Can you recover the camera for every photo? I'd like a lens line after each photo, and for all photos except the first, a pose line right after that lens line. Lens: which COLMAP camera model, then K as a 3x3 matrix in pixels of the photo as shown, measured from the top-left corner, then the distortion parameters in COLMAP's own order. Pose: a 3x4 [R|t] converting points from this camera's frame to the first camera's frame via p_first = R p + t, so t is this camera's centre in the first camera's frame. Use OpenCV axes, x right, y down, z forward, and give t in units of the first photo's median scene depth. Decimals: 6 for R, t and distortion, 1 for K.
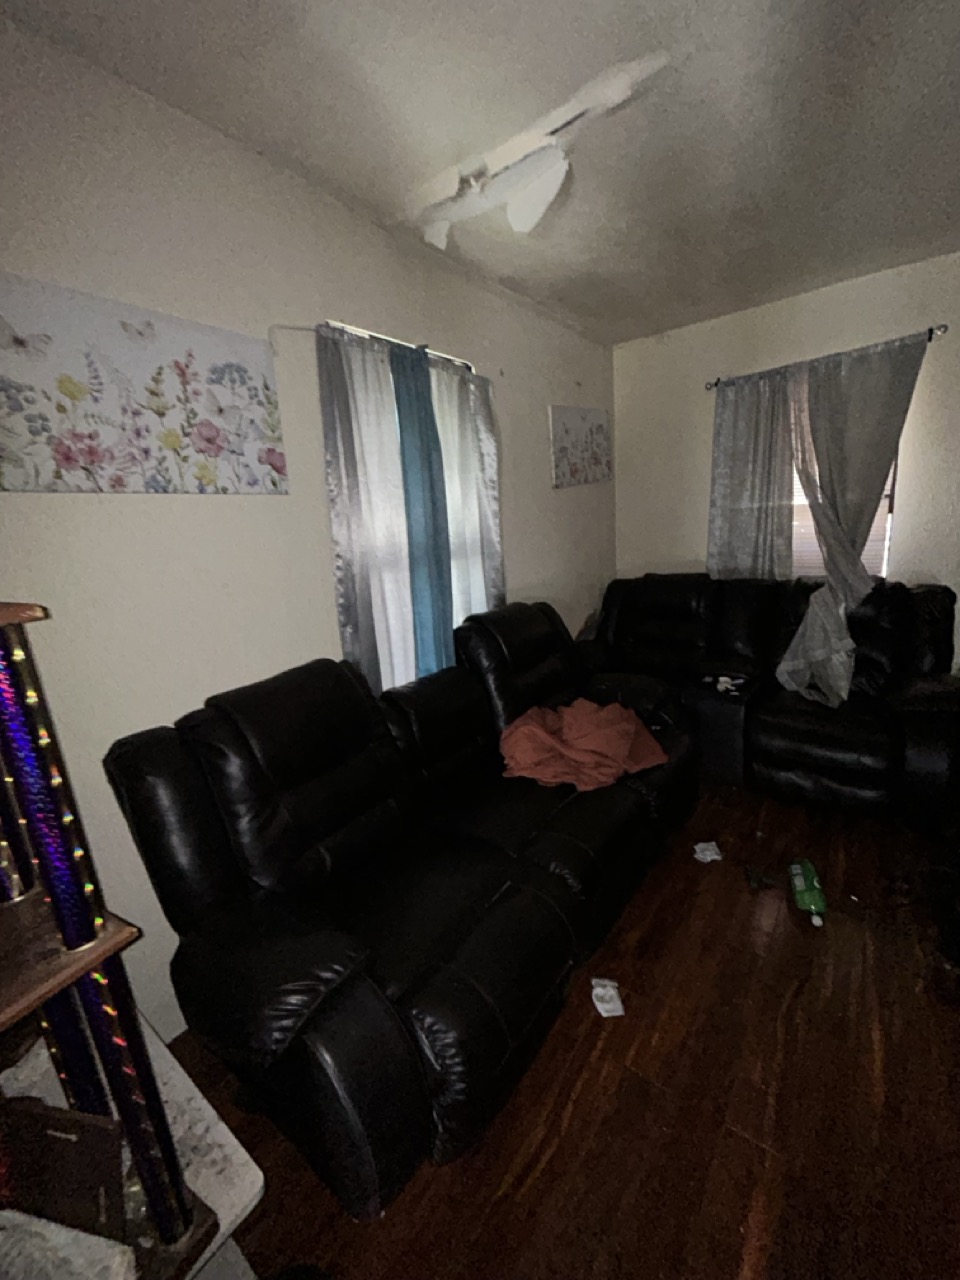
lens RADIAL K [[520.7, 0, 479.5], [0, 520.7, 641.5], [0, 0, 1]] dist [-0.005175, 0.001885]
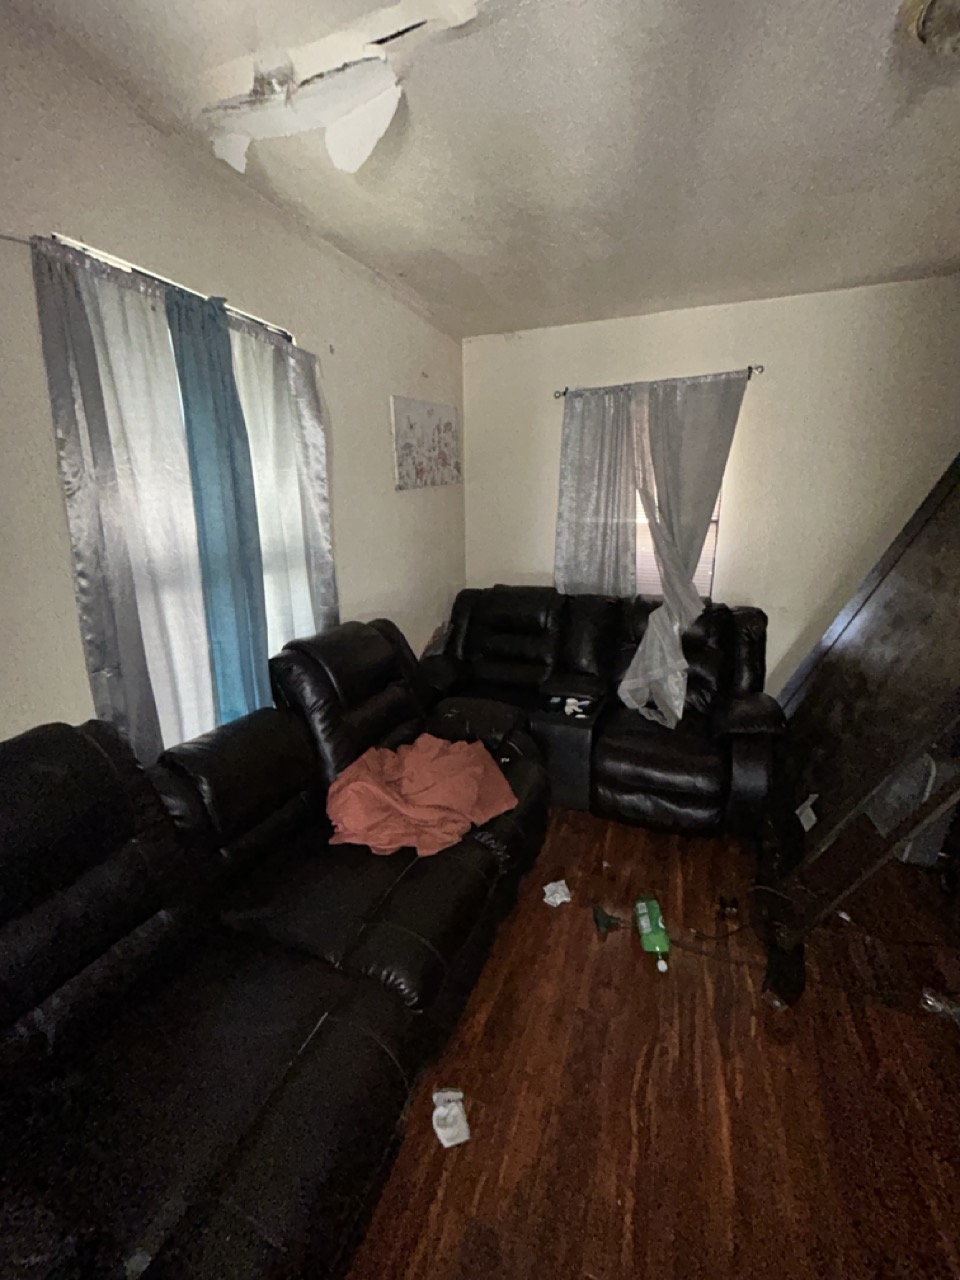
lens RADIAL K [[520.7, 0, 480.7], [0, 520.7, 638.5], [0, 0, 1]] dist [-0.005175, 0.001885]
pose [[0.961023, -0.003906, 0.276441, 0.045373], [-0.001043, 0.999842, 0.017753, -0.074468], [-0.276467, -0.017350, 0.960867, 0.137086]]
